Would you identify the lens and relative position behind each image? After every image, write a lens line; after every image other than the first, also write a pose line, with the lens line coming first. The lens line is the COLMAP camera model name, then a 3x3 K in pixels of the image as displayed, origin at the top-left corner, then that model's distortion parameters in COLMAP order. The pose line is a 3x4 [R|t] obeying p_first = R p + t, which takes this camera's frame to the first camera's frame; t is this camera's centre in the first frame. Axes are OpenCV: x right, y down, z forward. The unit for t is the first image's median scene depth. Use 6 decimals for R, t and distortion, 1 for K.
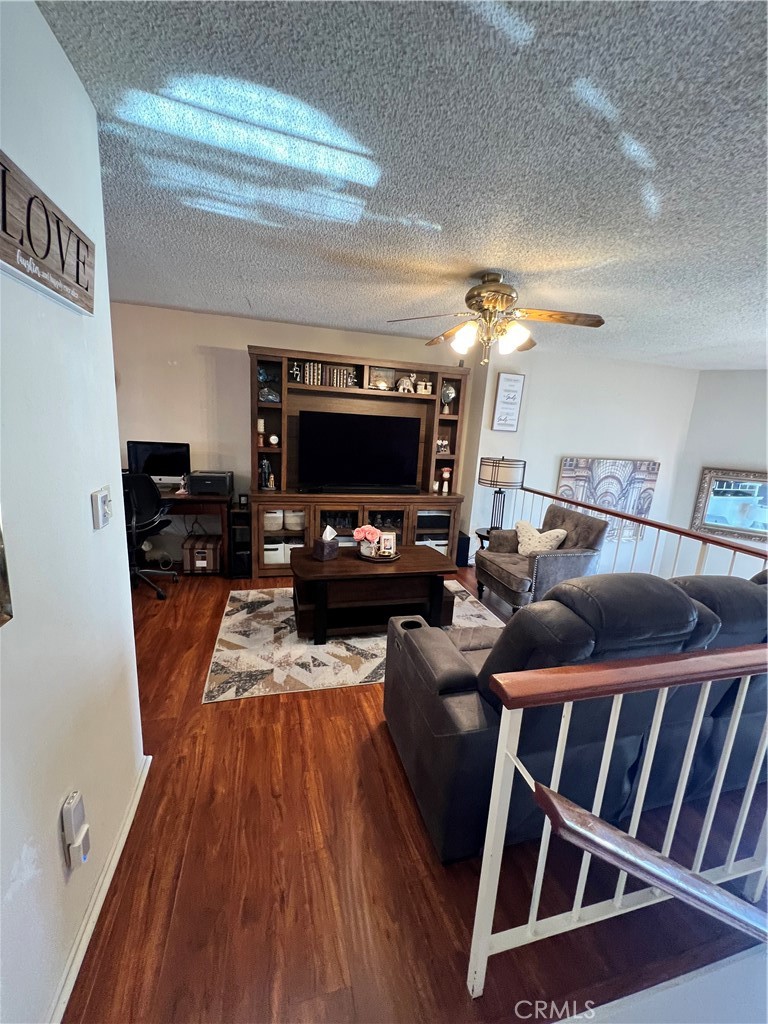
lens RADIAL K [[409.1, 0, 381.9], [0, 409.1, 511.1], [0, 0, 1]] dist [-0.002278, 0.000647]
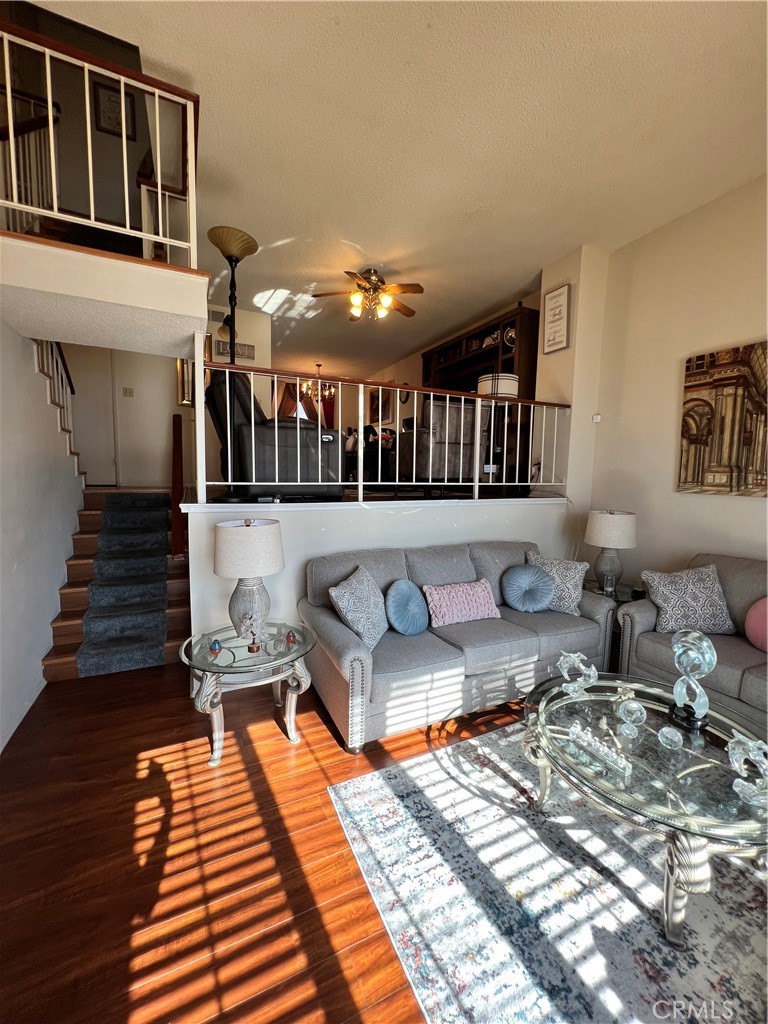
lens RADIAL K [[409.1, 0, 386.4], [0, 409.1, 510.8], [0, 0, 1]] dist [-0.002278, 0.000647]
pose [[0.193569, 0.042000, -0.980187, 0.998710], [-0.206044, 0.978542, 0.001239, 0.210192], [0.959206, 0.201722, 0.198070, 0.440402]]
